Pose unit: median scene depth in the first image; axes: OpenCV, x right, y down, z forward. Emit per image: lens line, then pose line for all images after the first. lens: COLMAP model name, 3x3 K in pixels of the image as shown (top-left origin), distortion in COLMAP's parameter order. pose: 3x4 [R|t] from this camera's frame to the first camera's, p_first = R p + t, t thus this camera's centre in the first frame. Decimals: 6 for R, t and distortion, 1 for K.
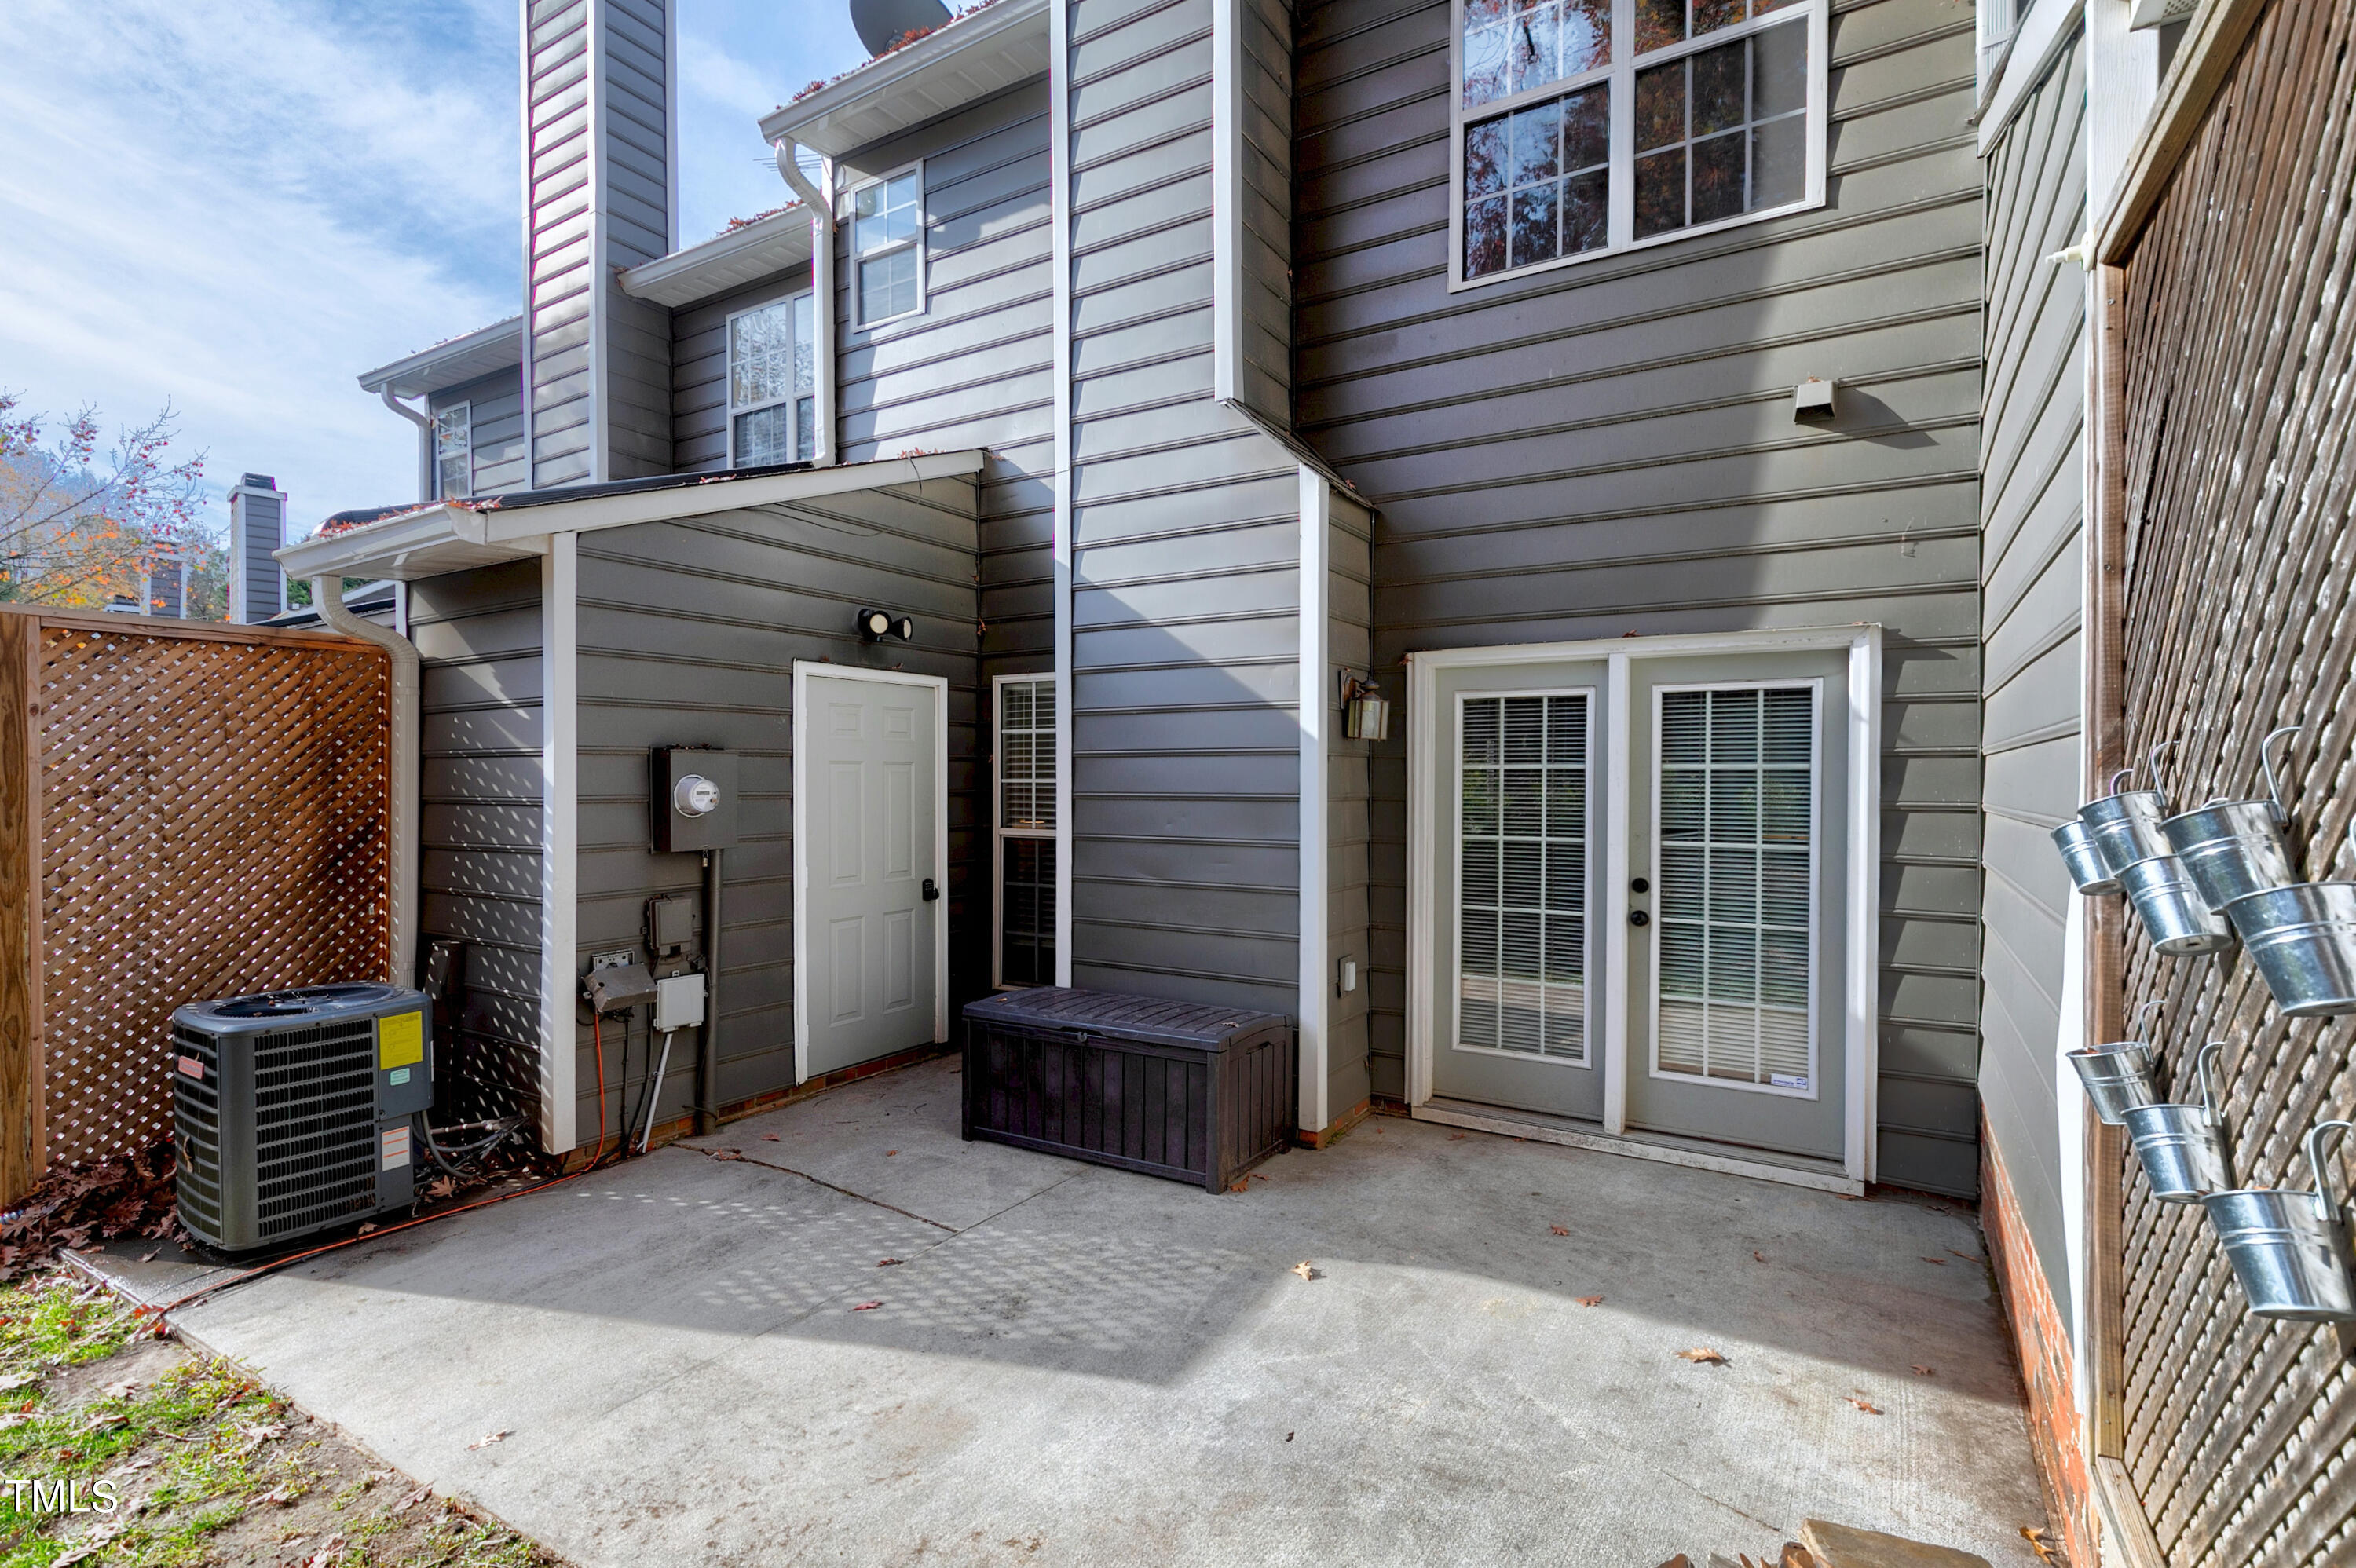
lens RADIAL K [[1123.0, 0, 1183.9], [0, 1123.0, 786.3], [0, 0, 1]] dist [0.008888, 0.000128]
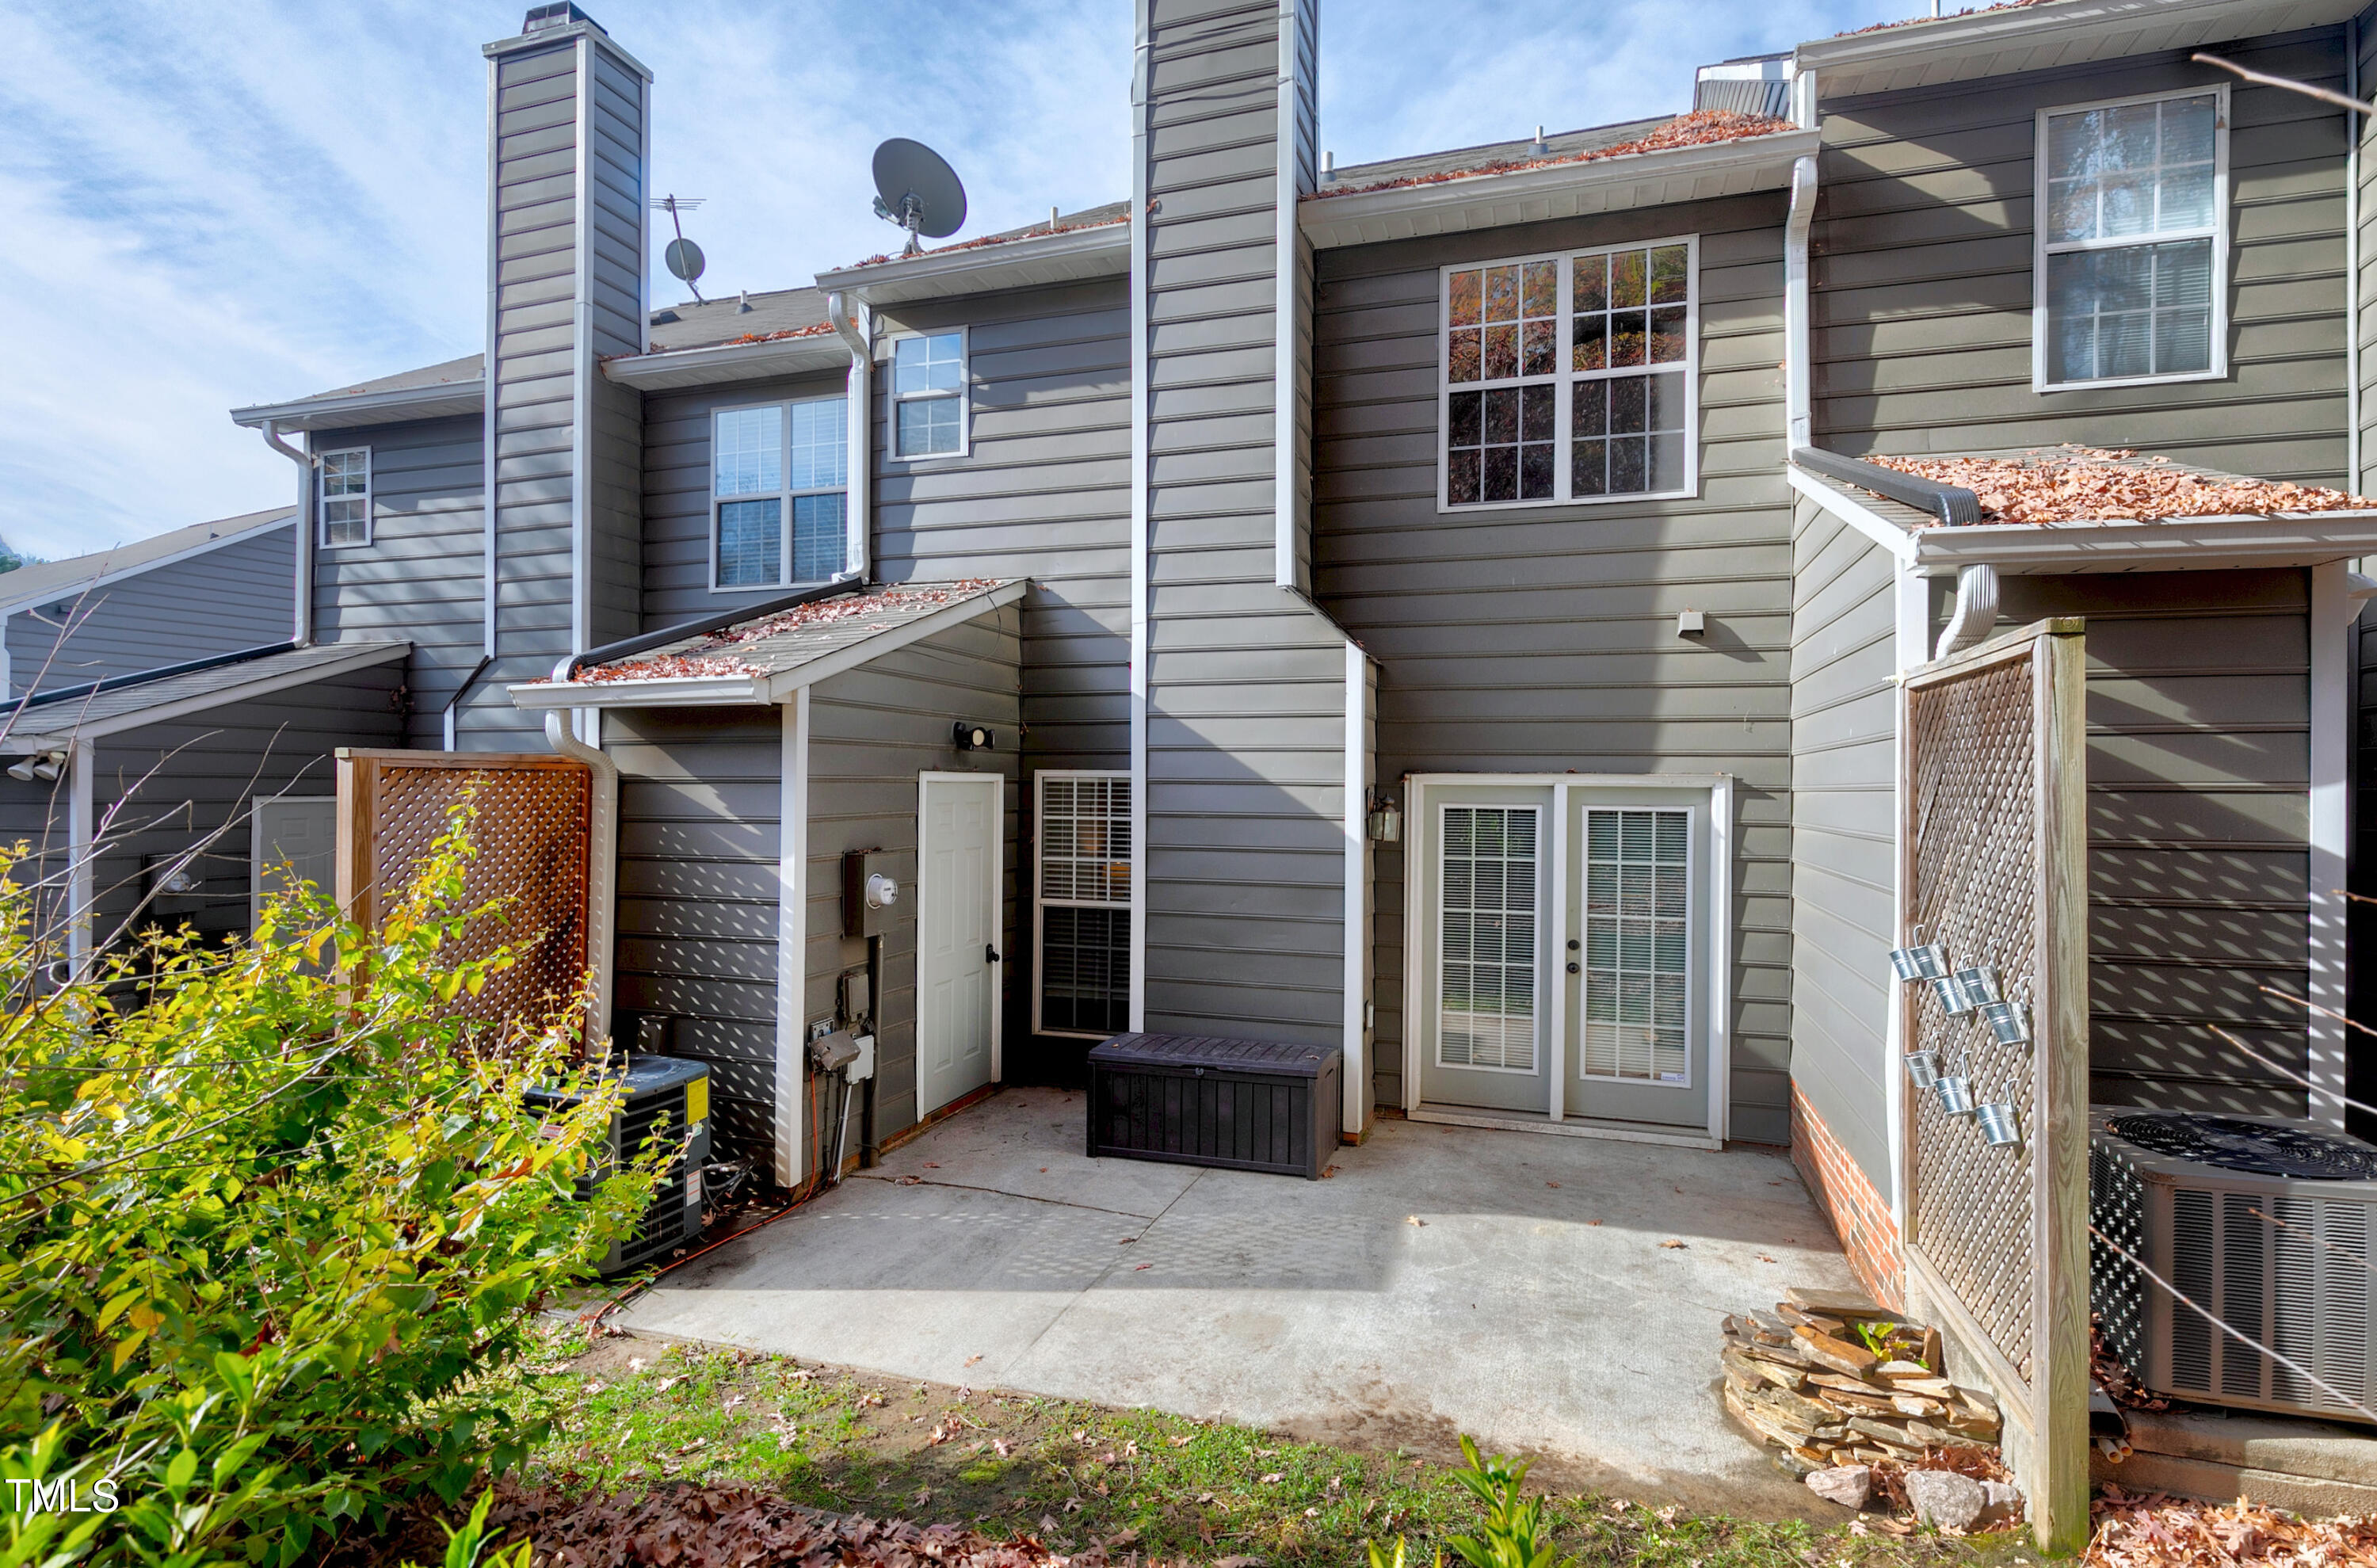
lens RADIAL K [[1185.7, 0, 1183.7], [0, 1185.7, 781.9], [0, 0, 1]] dist [-0.000958, 0.000559]
pose [[0.974423, 0.004398, 0.224679, -0.411997], [-0.002328, 0.999952, -0.009474, -0.102520], [-0.224710, 0.008709, 0.974387, -0.352674]]
